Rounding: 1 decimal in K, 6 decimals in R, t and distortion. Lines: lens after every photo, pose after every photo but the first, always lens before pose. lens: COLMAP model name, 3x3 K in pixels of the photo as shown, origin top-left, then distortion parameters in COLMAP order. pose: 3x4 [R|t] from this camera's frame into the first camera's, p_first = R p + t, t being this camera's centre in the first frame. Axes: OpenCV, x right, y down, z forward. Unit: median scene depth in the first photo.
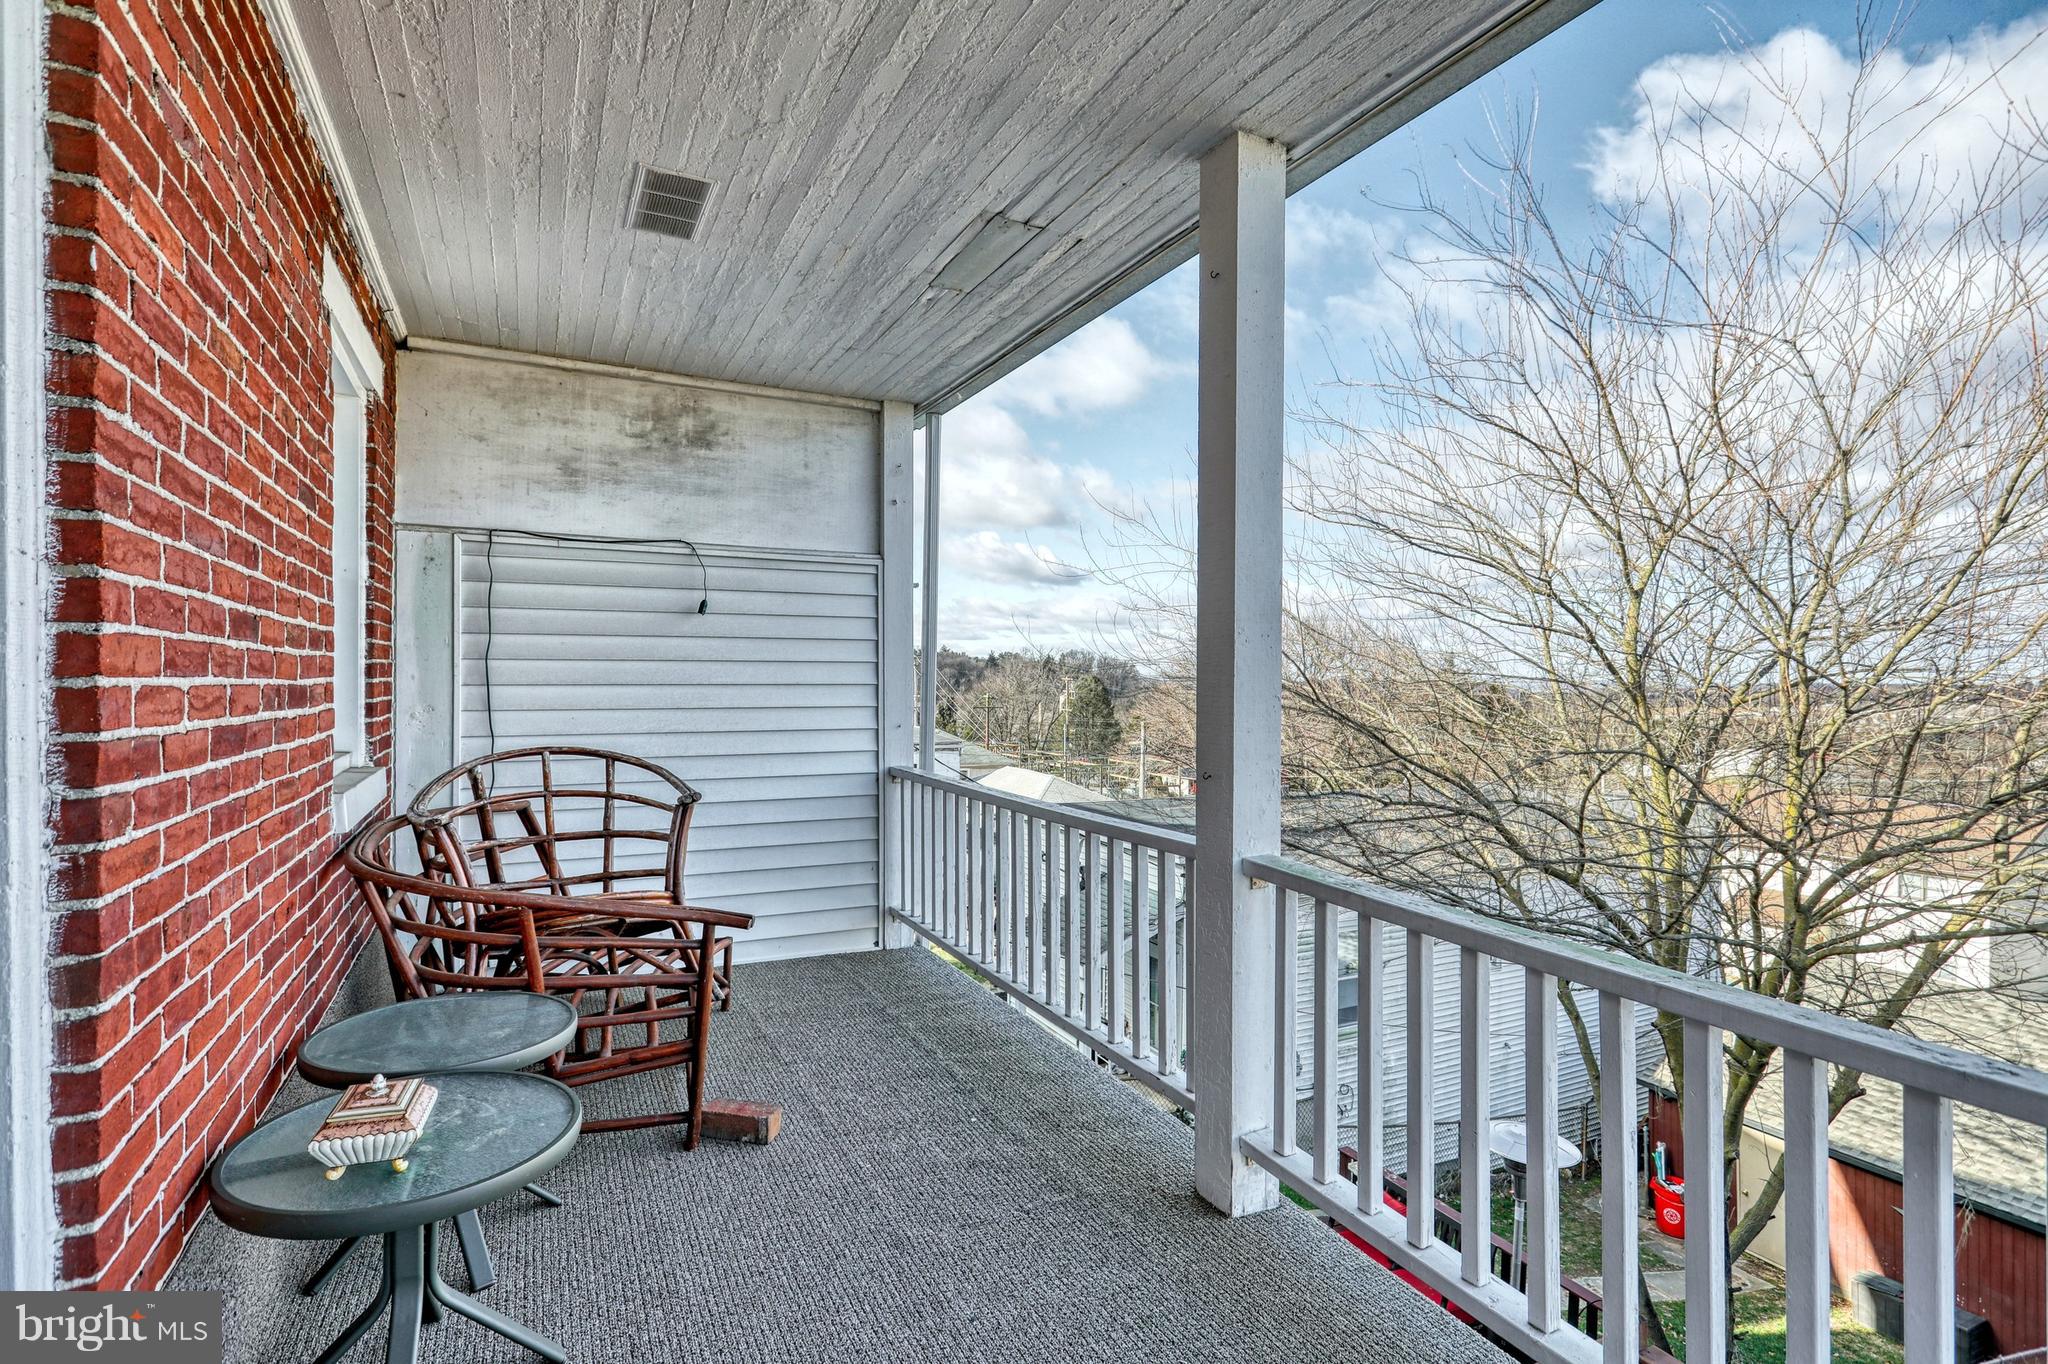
lens RADIAL K [[982.4, 0, 1028.7], [0, 982.4, 687.6], [0, 0, 1]] dist [-0.001220, 0.000086]
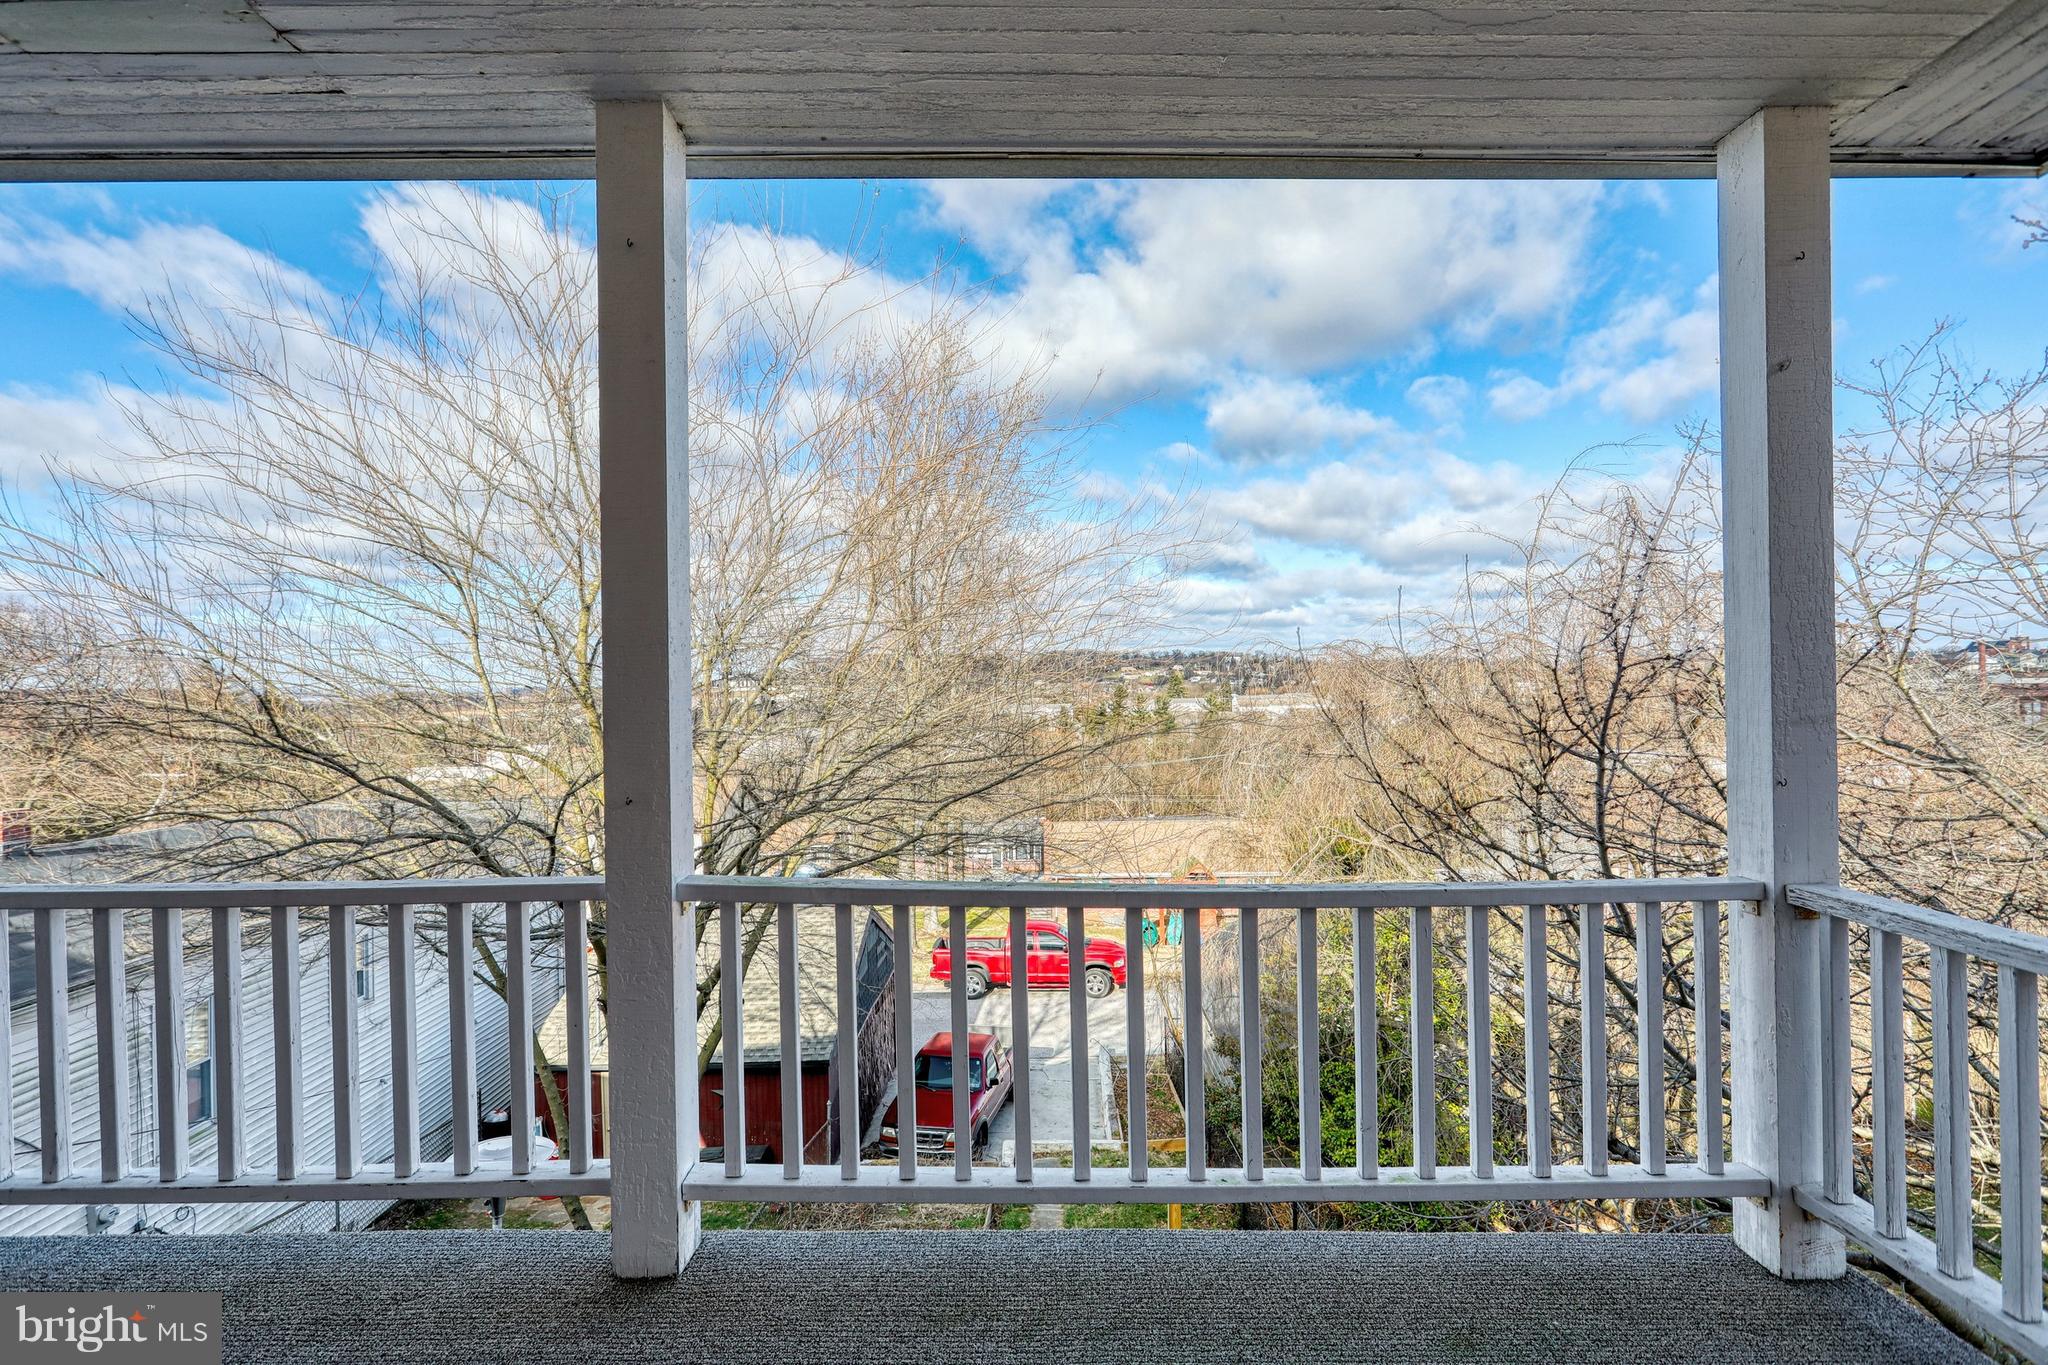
lens RADIAL K [[982.4, 0, 1022.8], [0, 982.4, 682.6], [0, 0, 1]] dist [-0.001220, 0.000086]
pose [[0.492874, 0.014497, 0.869980, -0.316005], [-0.000152, 0.999863, -0.016575, -0.000667], [-0.870101, 0.008037, 0.492809, 0.186772]]
